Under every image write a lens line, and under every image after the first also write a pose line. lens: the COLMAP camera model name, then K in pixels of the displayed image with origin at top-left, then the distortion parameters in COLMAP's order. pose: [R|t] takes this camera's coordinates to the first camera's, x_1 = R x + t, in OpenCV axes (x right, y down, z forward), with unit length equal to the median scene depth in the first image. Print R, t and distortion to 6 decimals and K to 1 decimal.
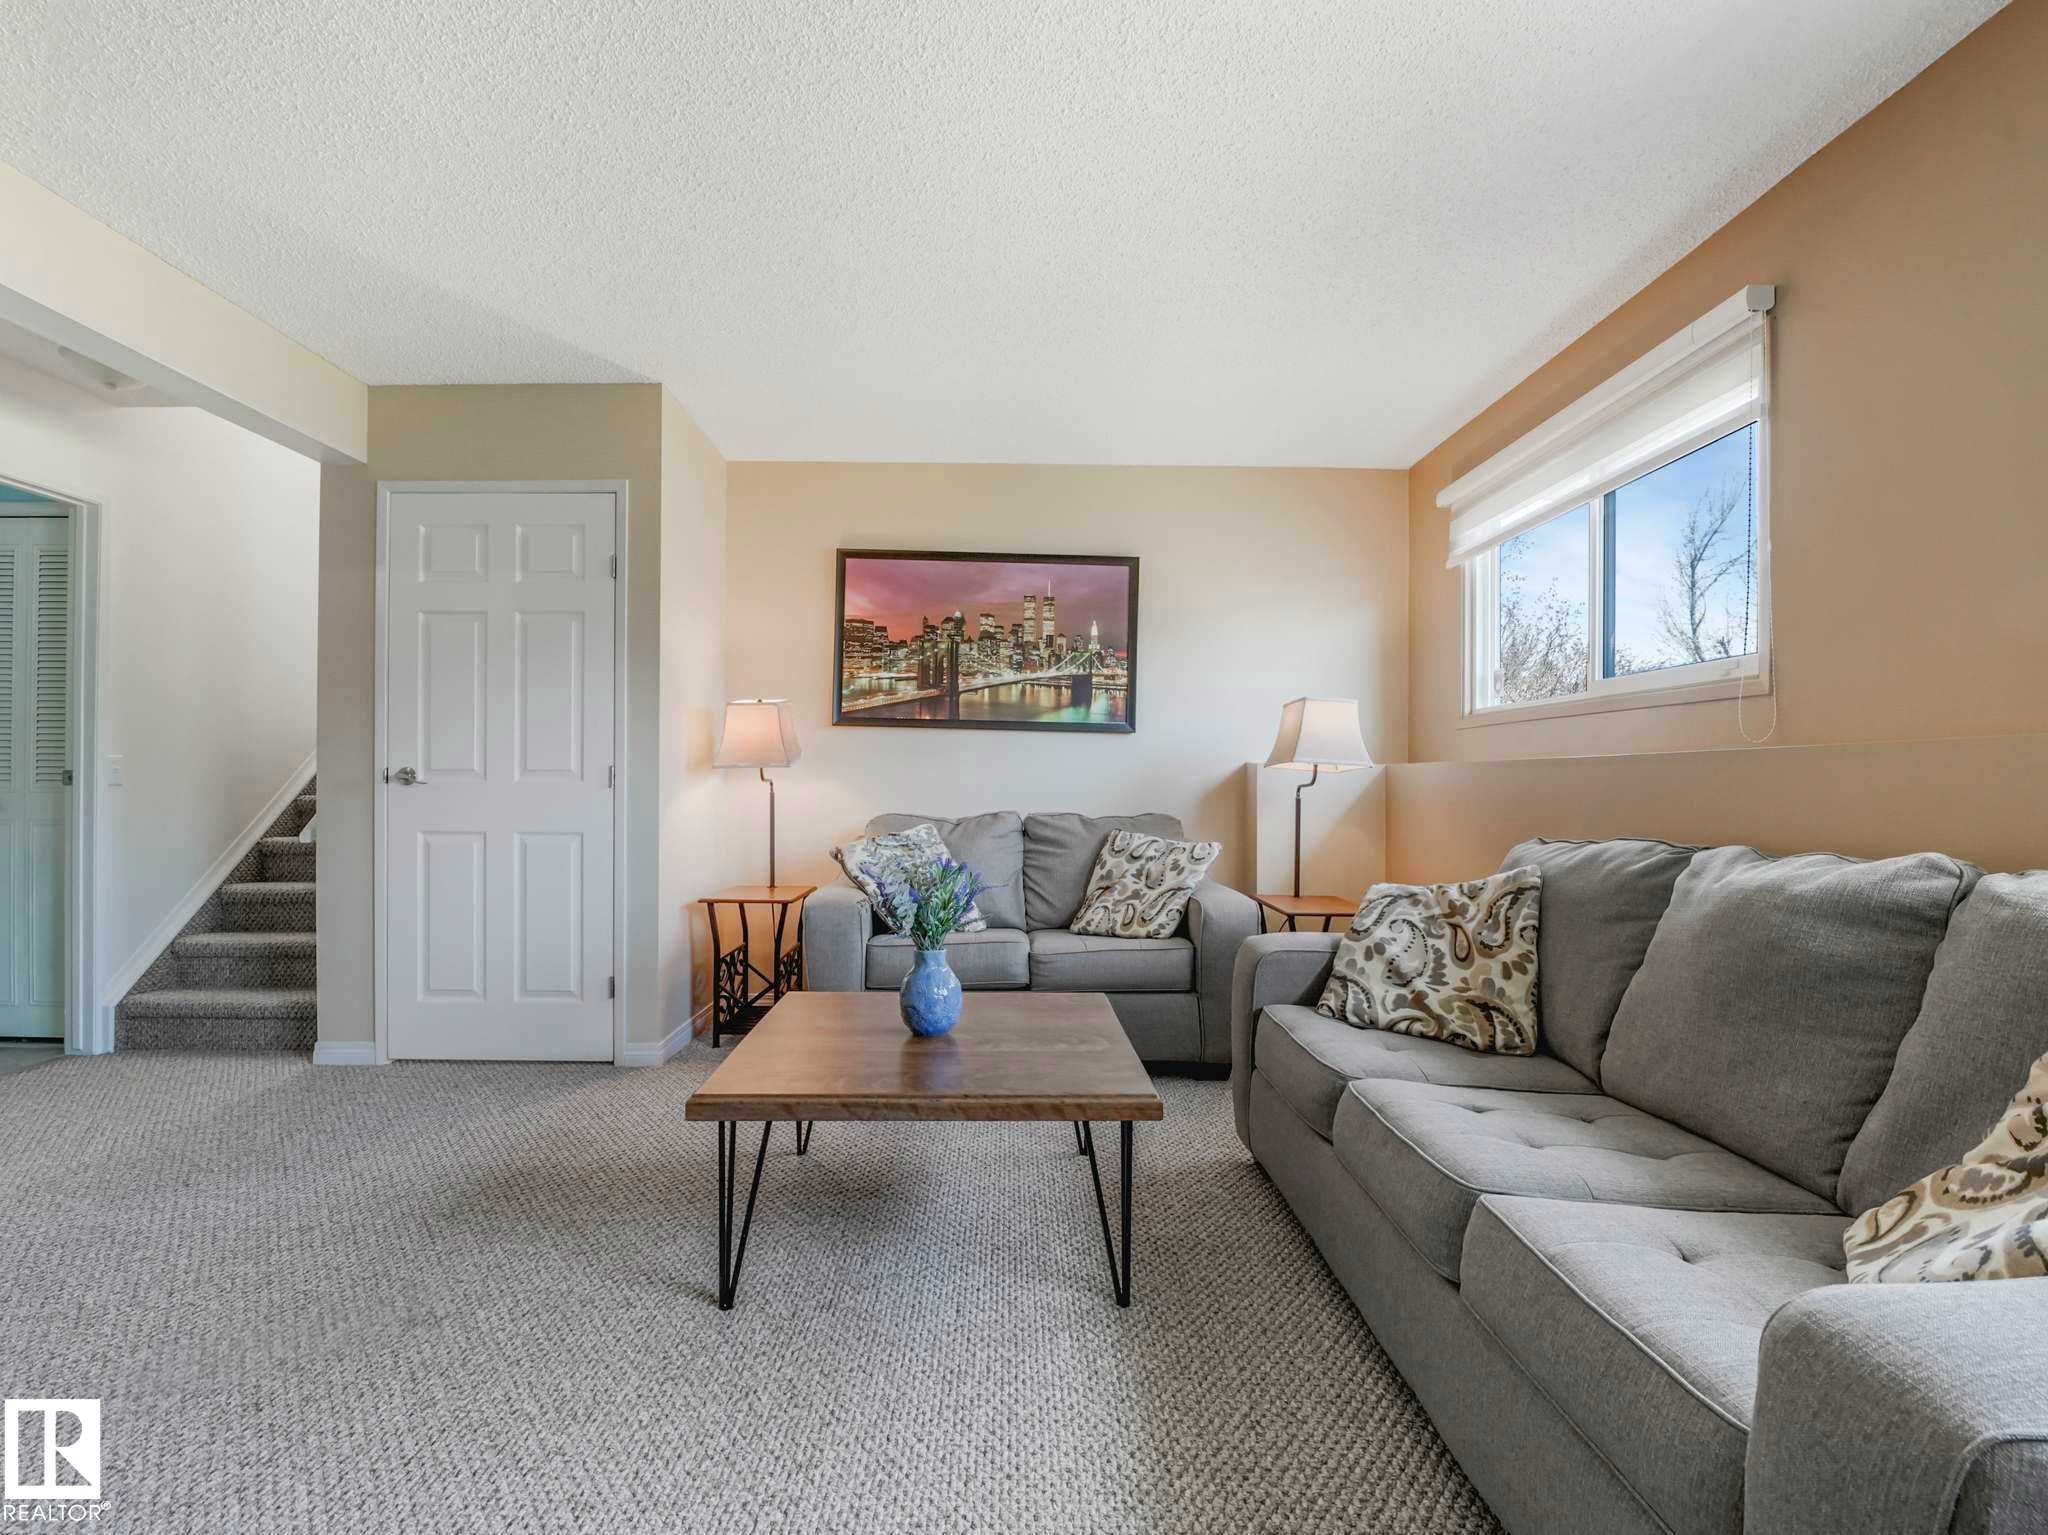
lens RADIAL K [[990.0, 0, 1017.4], [0, 990.0, 767.4], [0, 0, 1]] dist [-0.028427, -0.000292]
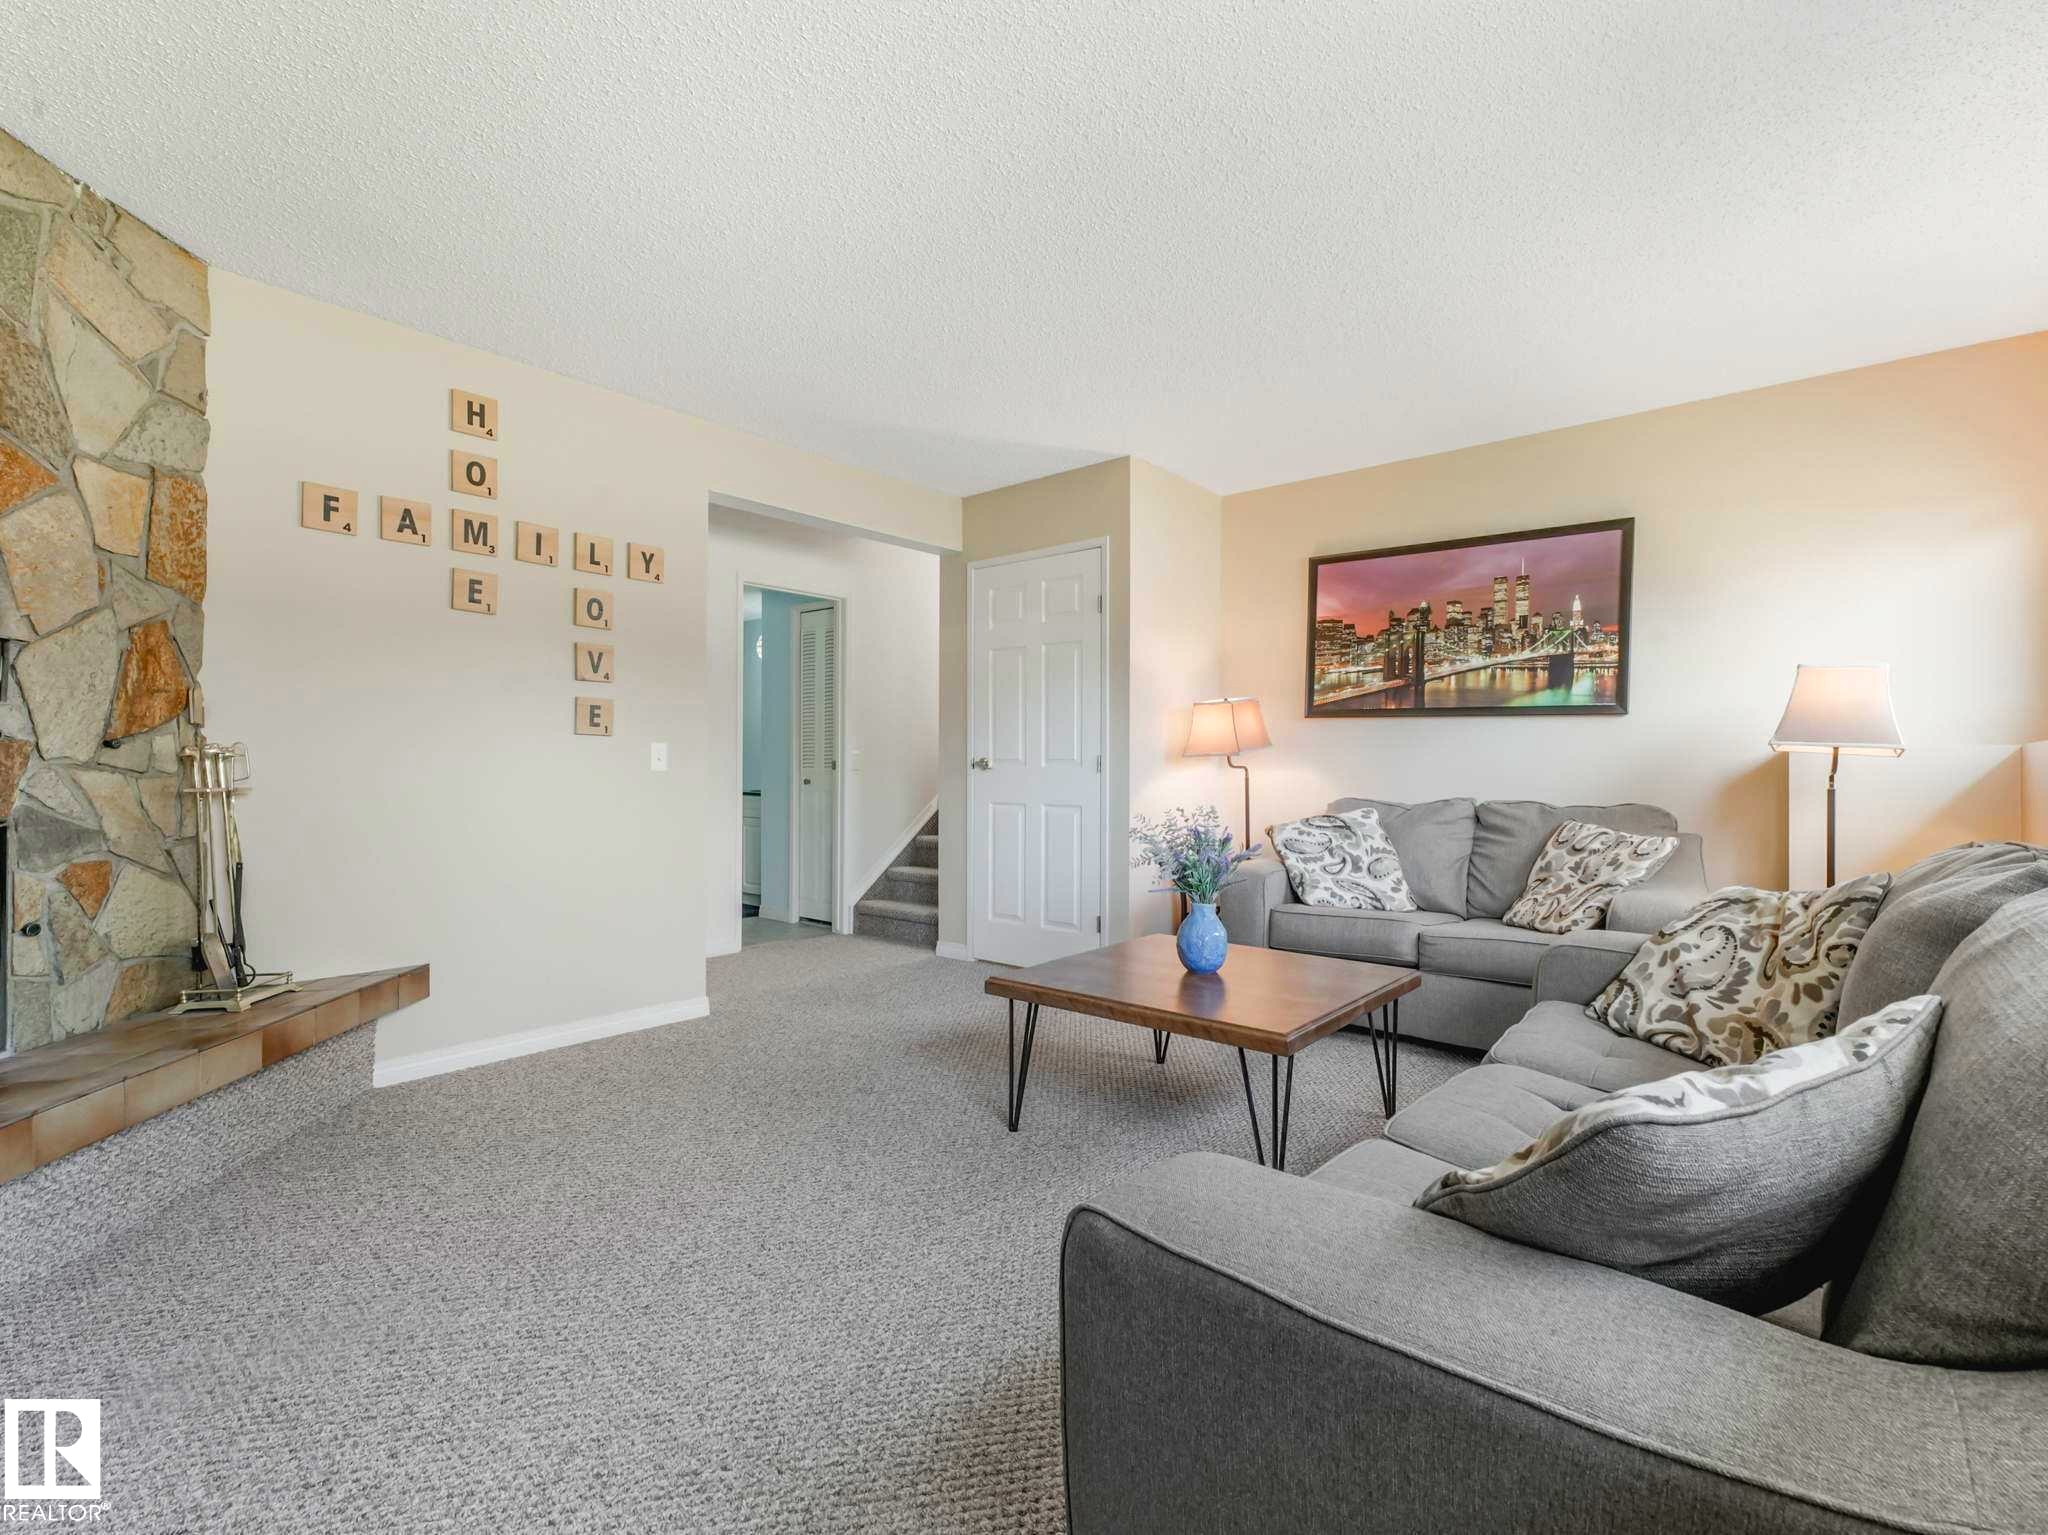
lens RADIAL K [[969.2, 0, 1013.8], [0, 969.2, 749.0], [0, 0, 1]] dist [0.002951, 0.000485]
pose [[0.743114, -0.012630, -0.669045, 0.321632], [0.007373, 0.999916, -0.010687, 0.002254], [0.669124, 0.003008, 0.743145, -0.031256]]
